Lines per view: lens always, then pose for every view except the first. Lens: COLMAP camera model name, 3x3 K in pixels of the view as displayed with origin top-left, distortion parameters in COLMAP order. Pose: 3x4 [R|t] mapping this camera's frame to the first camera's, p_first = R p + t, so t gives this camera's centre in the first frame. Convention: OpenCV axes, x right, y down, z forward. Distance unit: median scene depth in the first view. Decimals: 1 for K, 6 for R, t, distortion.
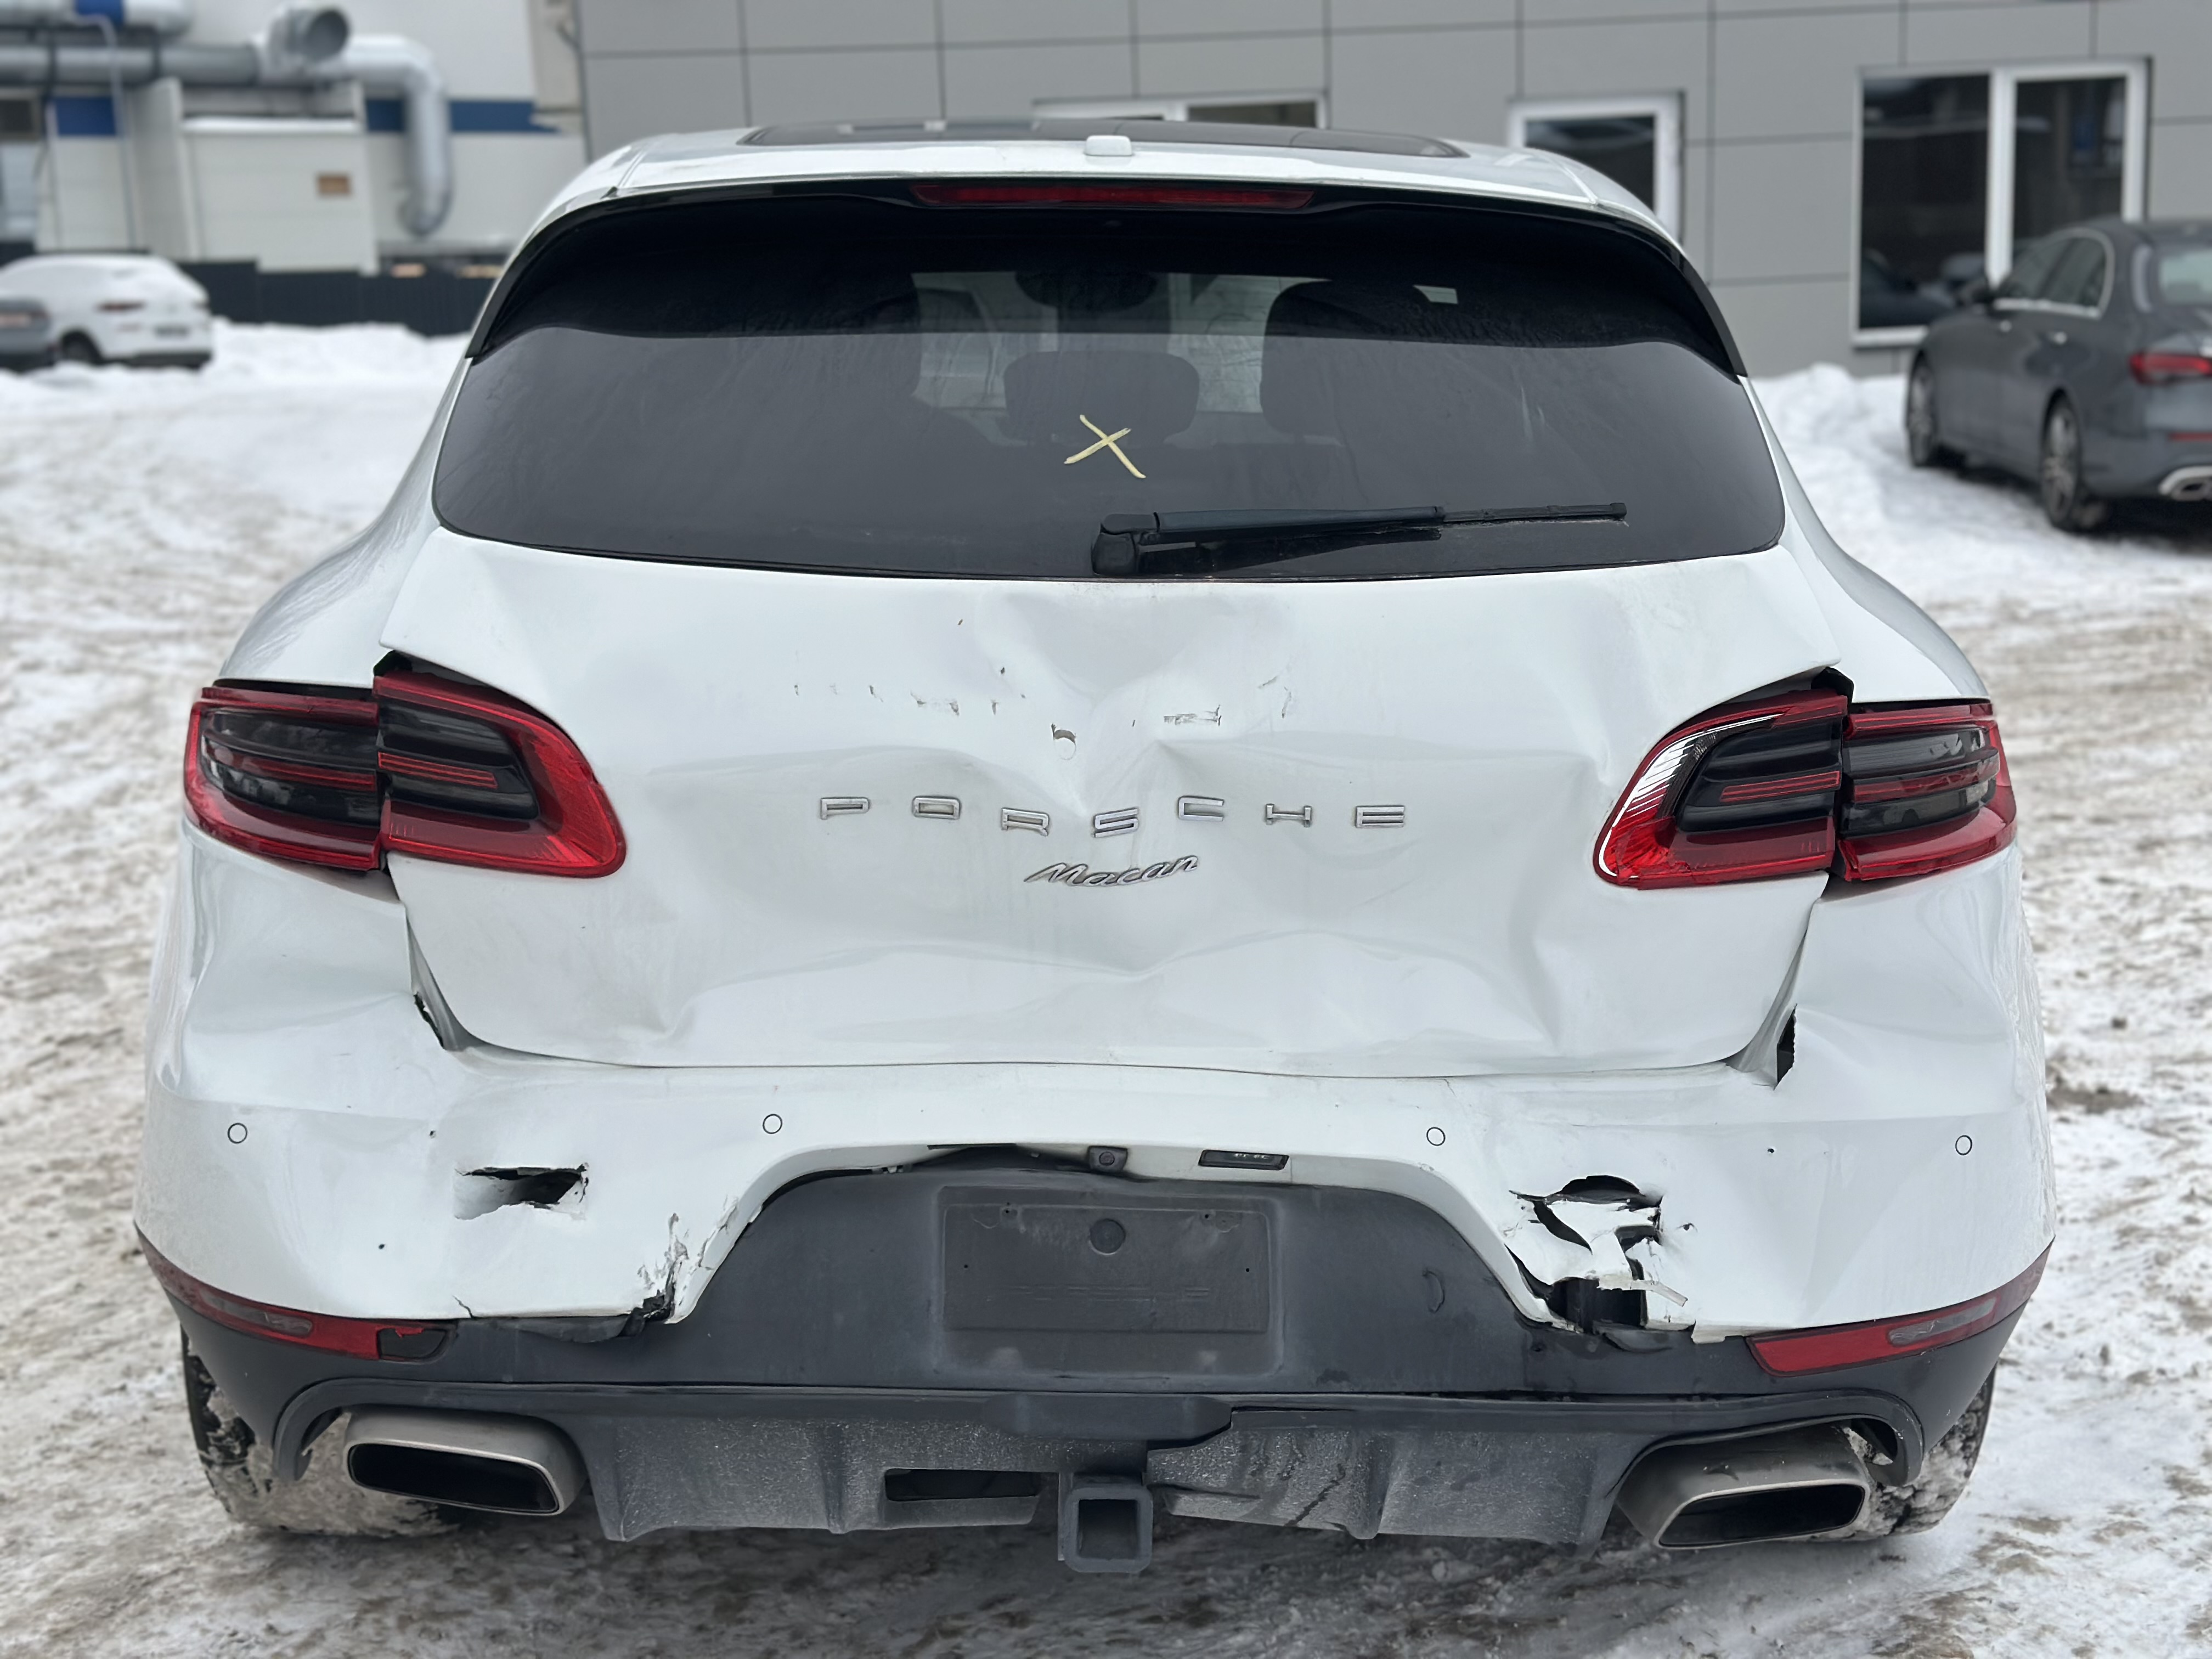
lens RADIAL K [[3055.9, 0, 1106.7], [0, 3055.9, 816.1], [0, 0, 1]] dist [0.113802, 0.000000]
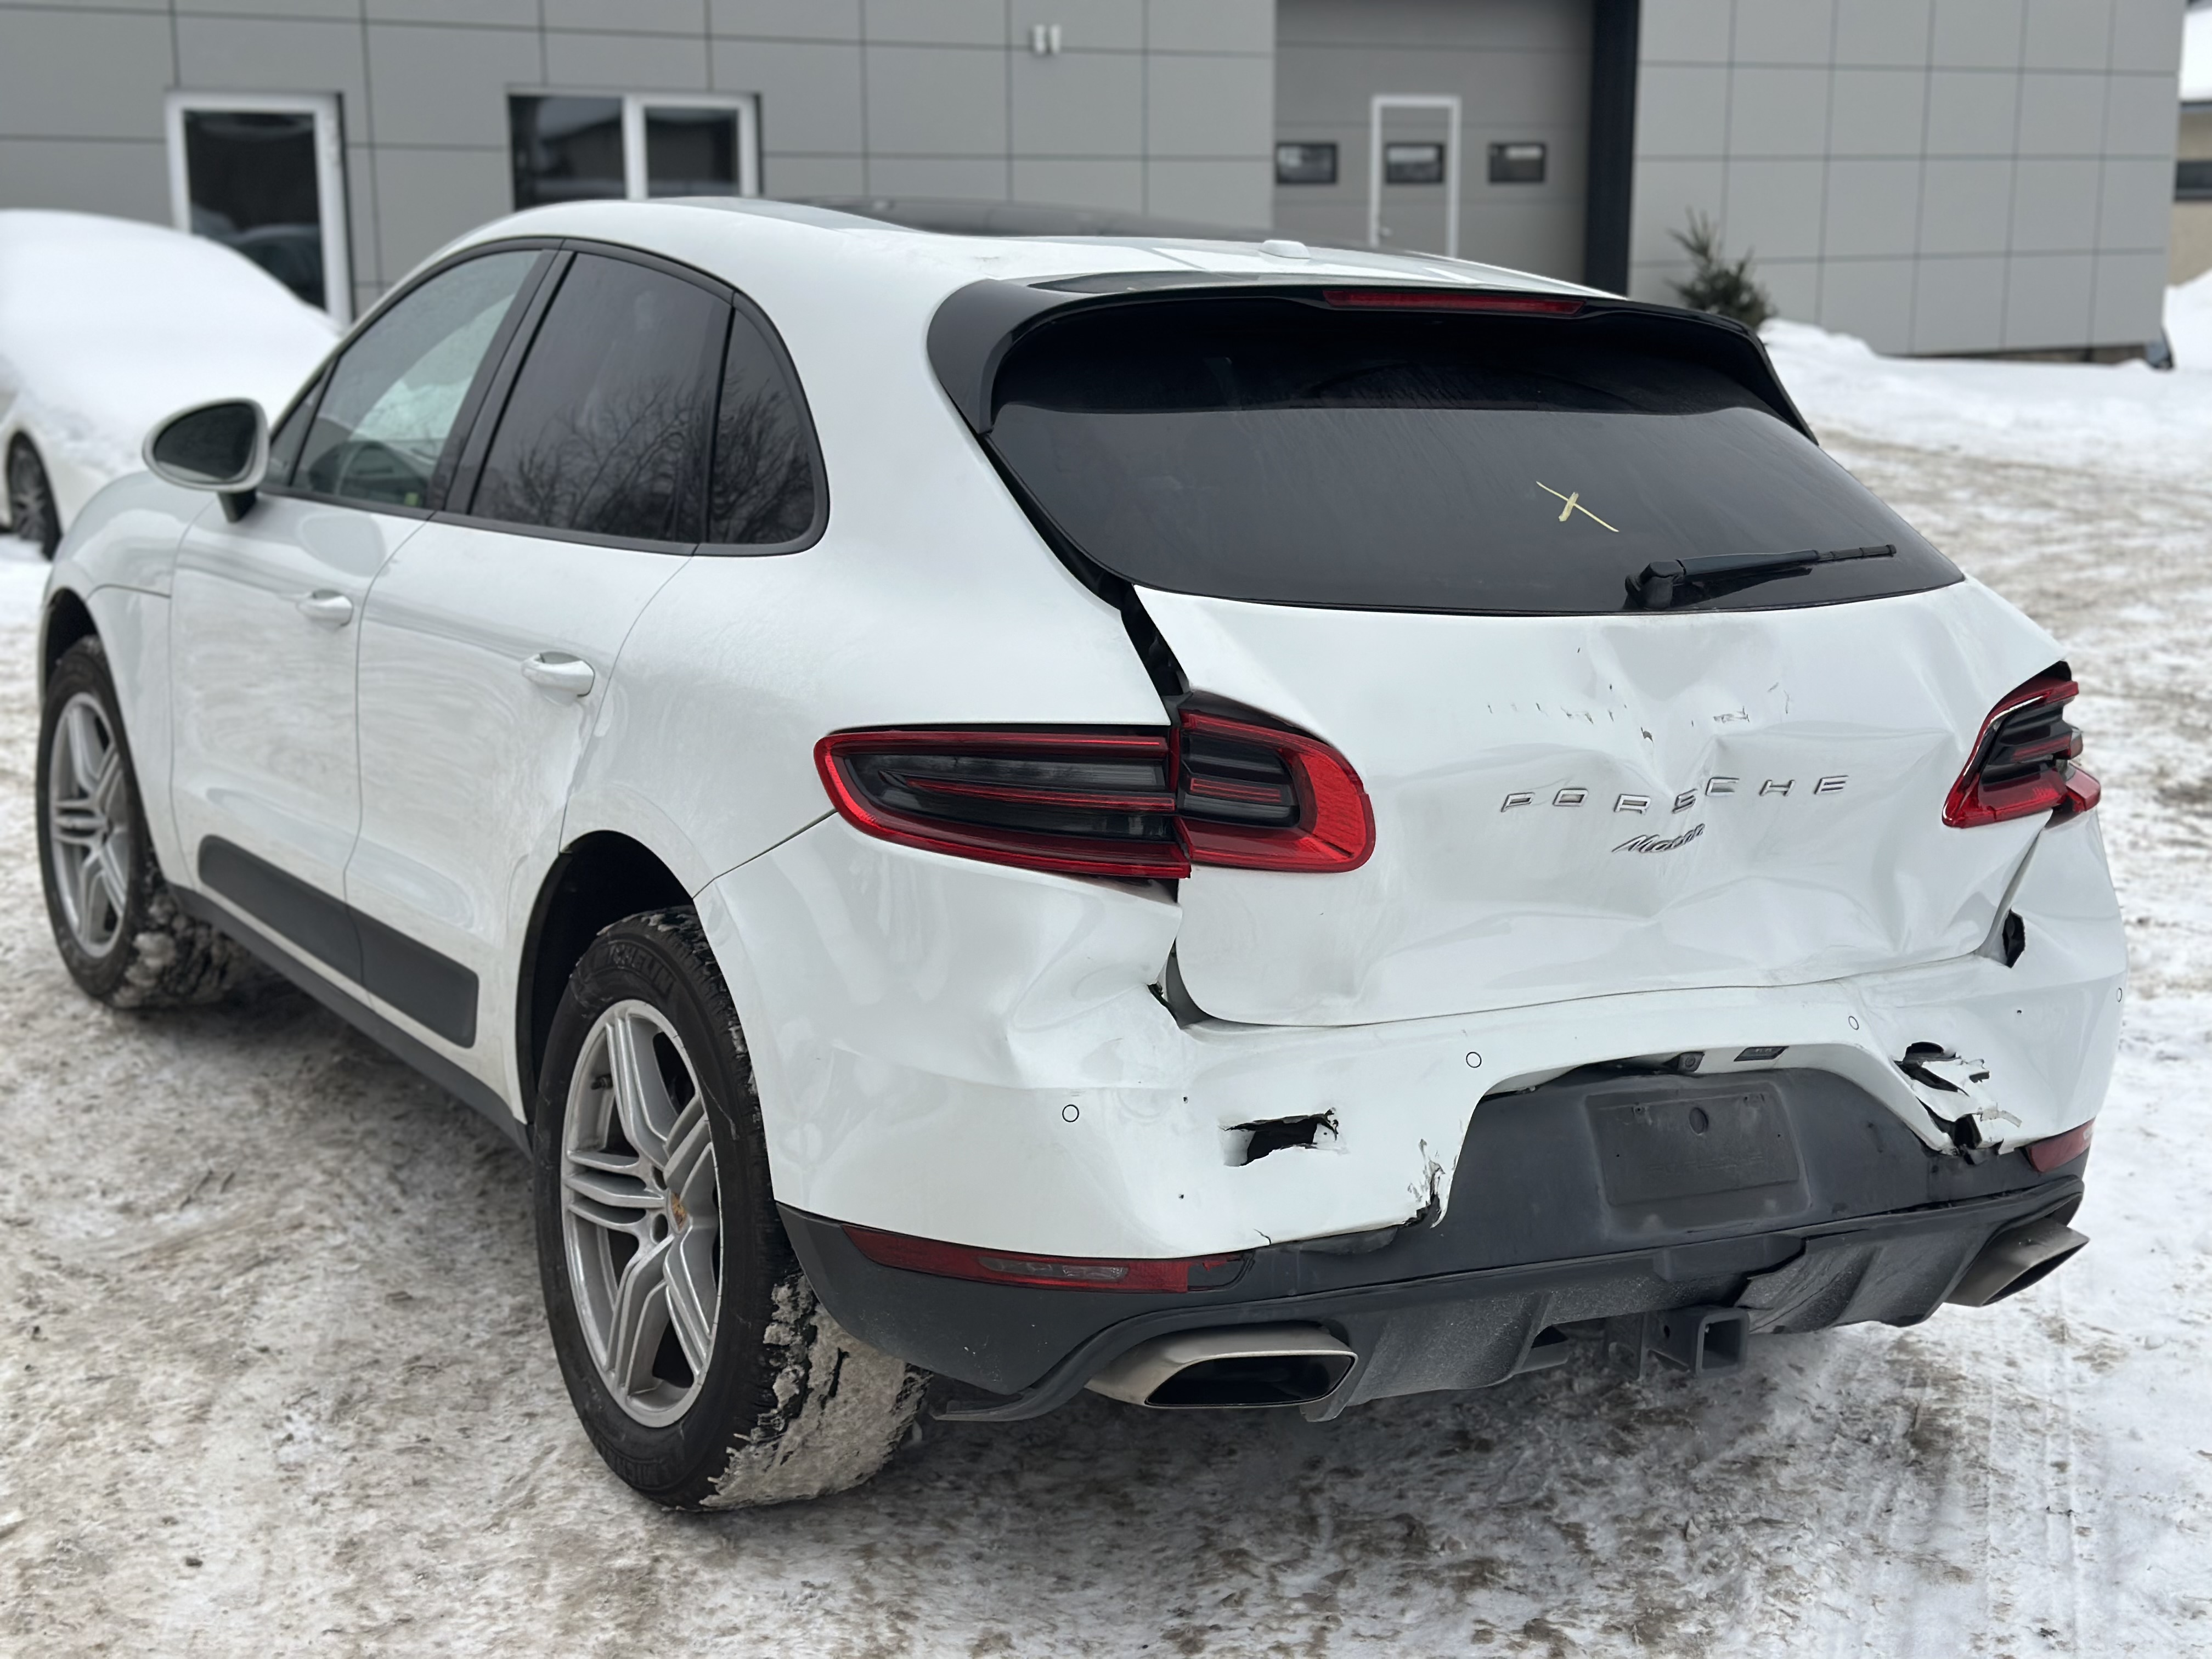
lens RADIAL K [[3055.9, 0, 1103.2], [0, 3055.9, 820.4], [0, 0, 1]] dist [0.113802, 0.000000]
pose [[0.866209, -0.060551, 0.496000, -0.838467], [0.057734, 0.998111, 0.021023, -0.030583], [-0.496336, 0.010425, 0.868068, -0.002496]]
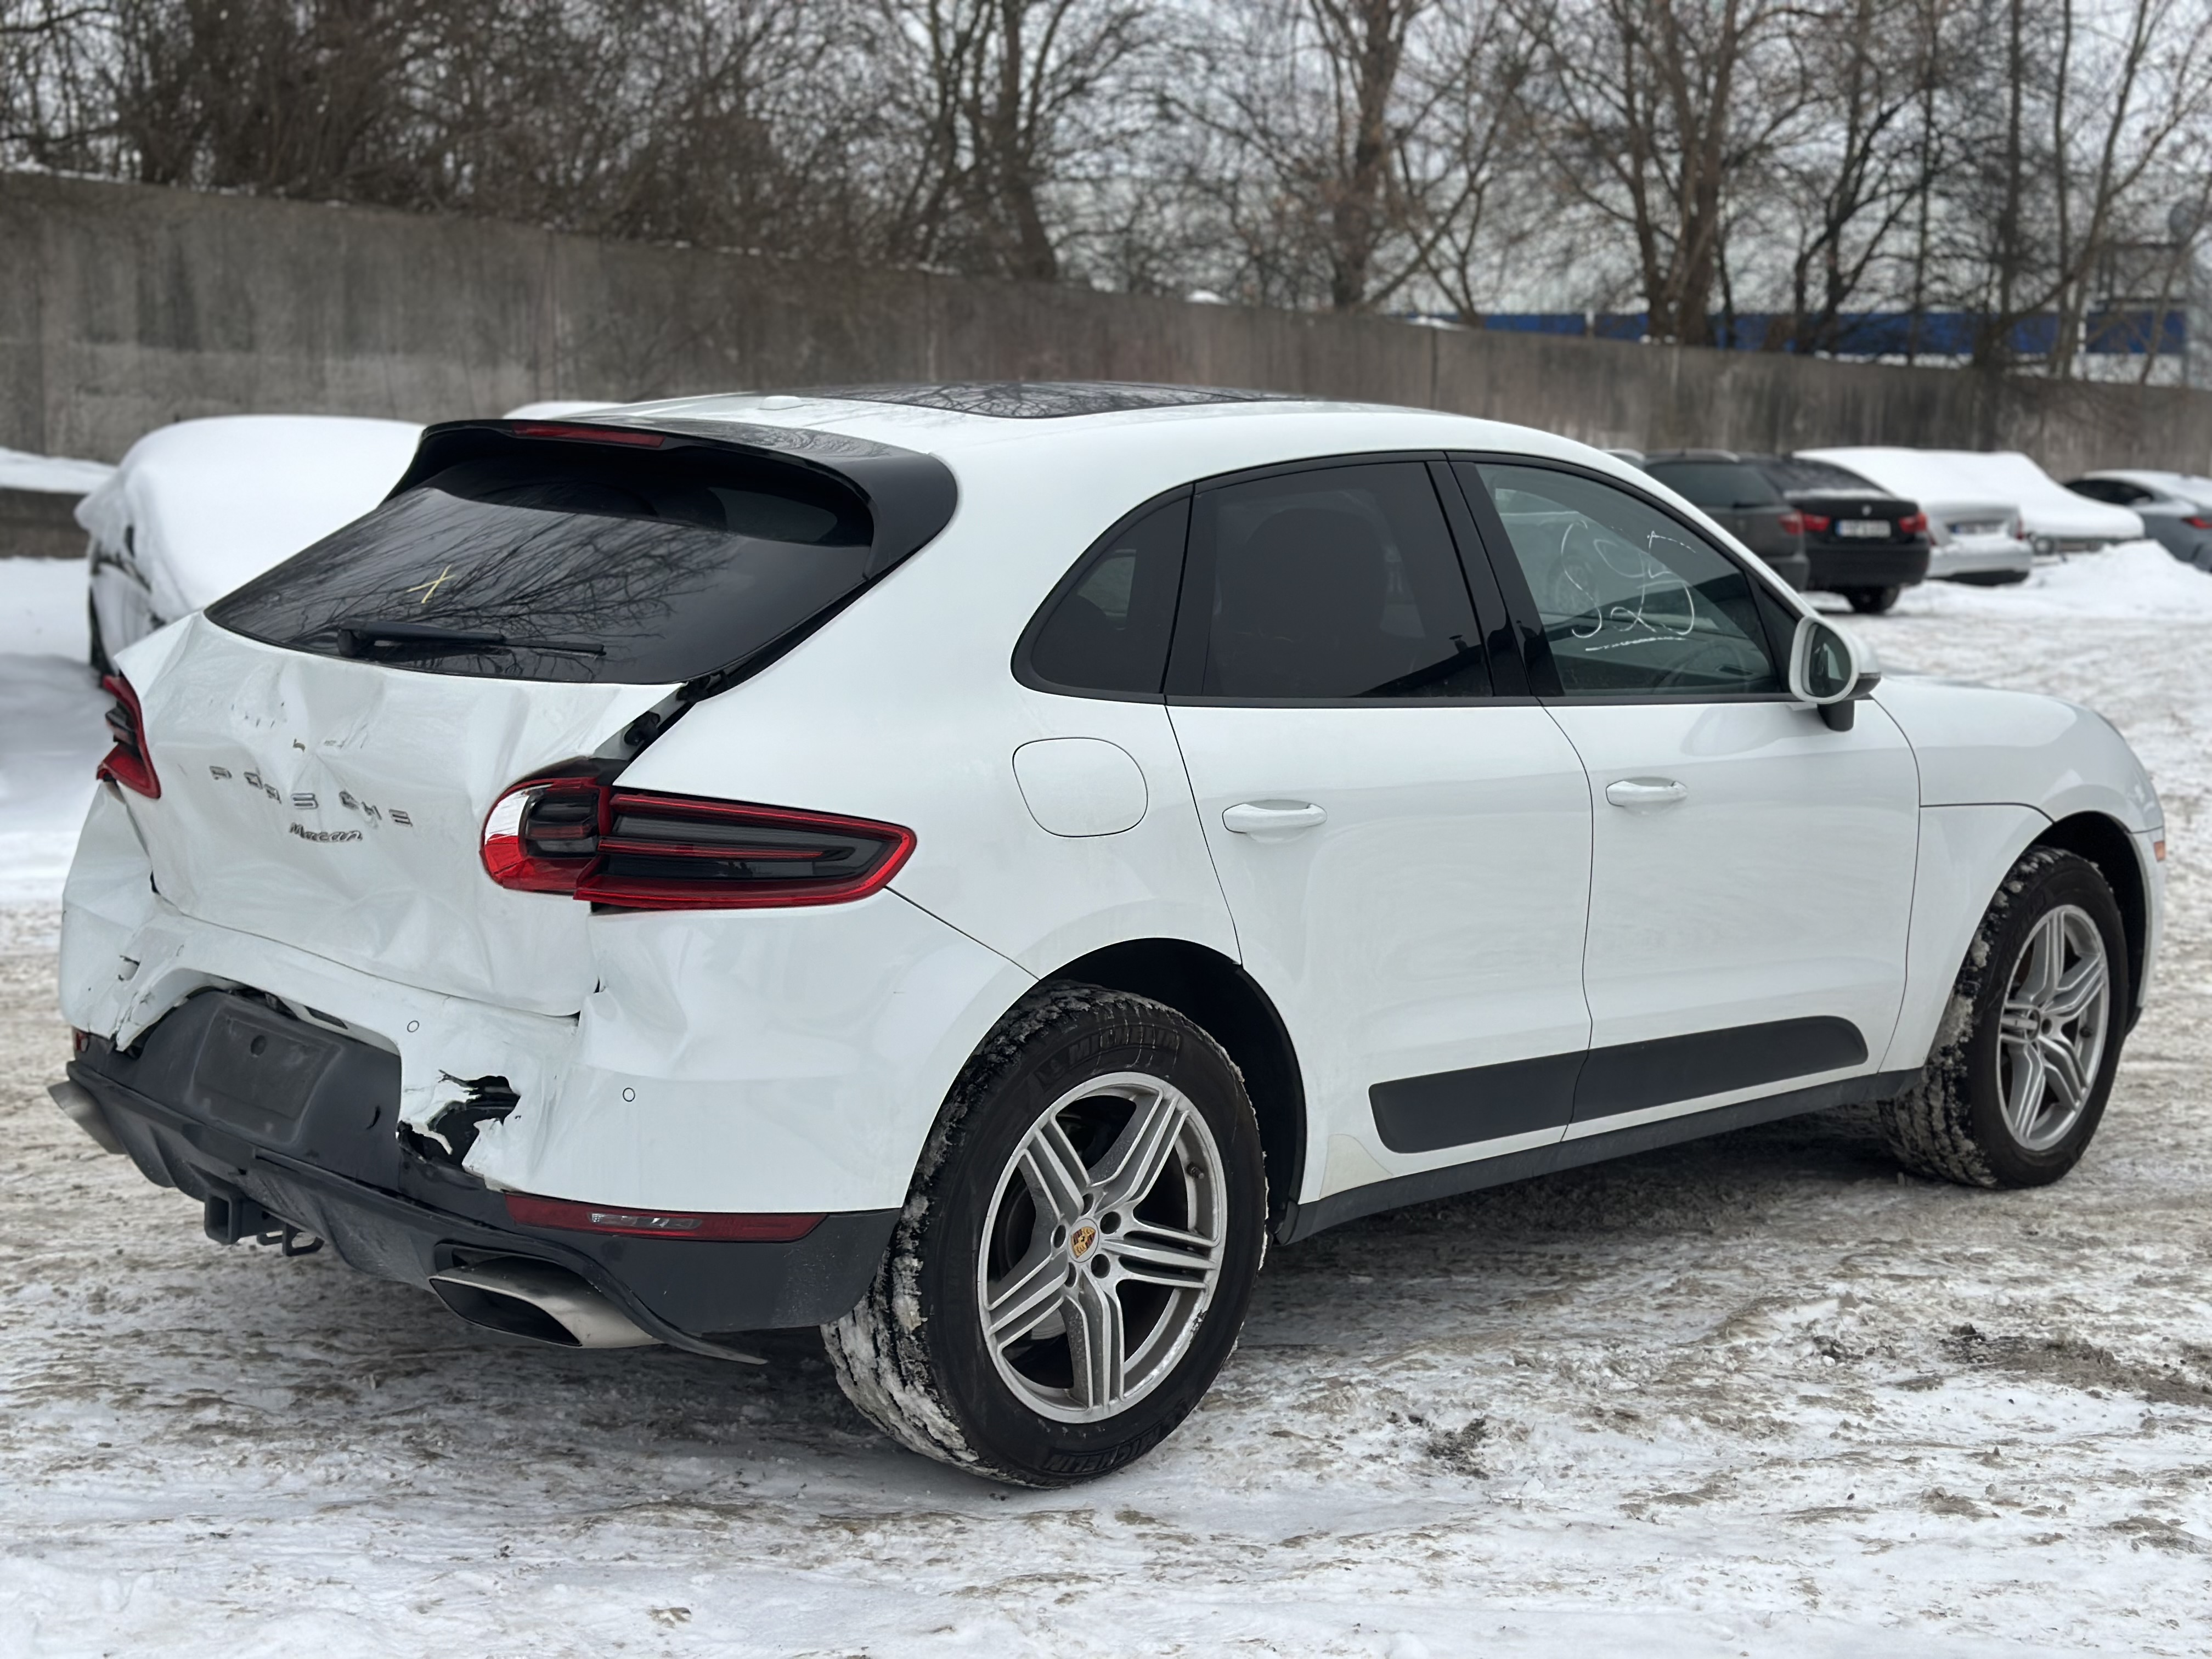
lens RADIAL K [[3055.9, 0, 1107.2], [0, 3055.9, 833.0], [0, 0, 1]] dist [0.113802, 0.000000]
pose [[0.709523, 0.127672, -0.693020, 1.451787], [-0.177827, 0.984061, -0.000772, -0.056154], [0.681876, 0.123785, 0.720918, 0.090298]]
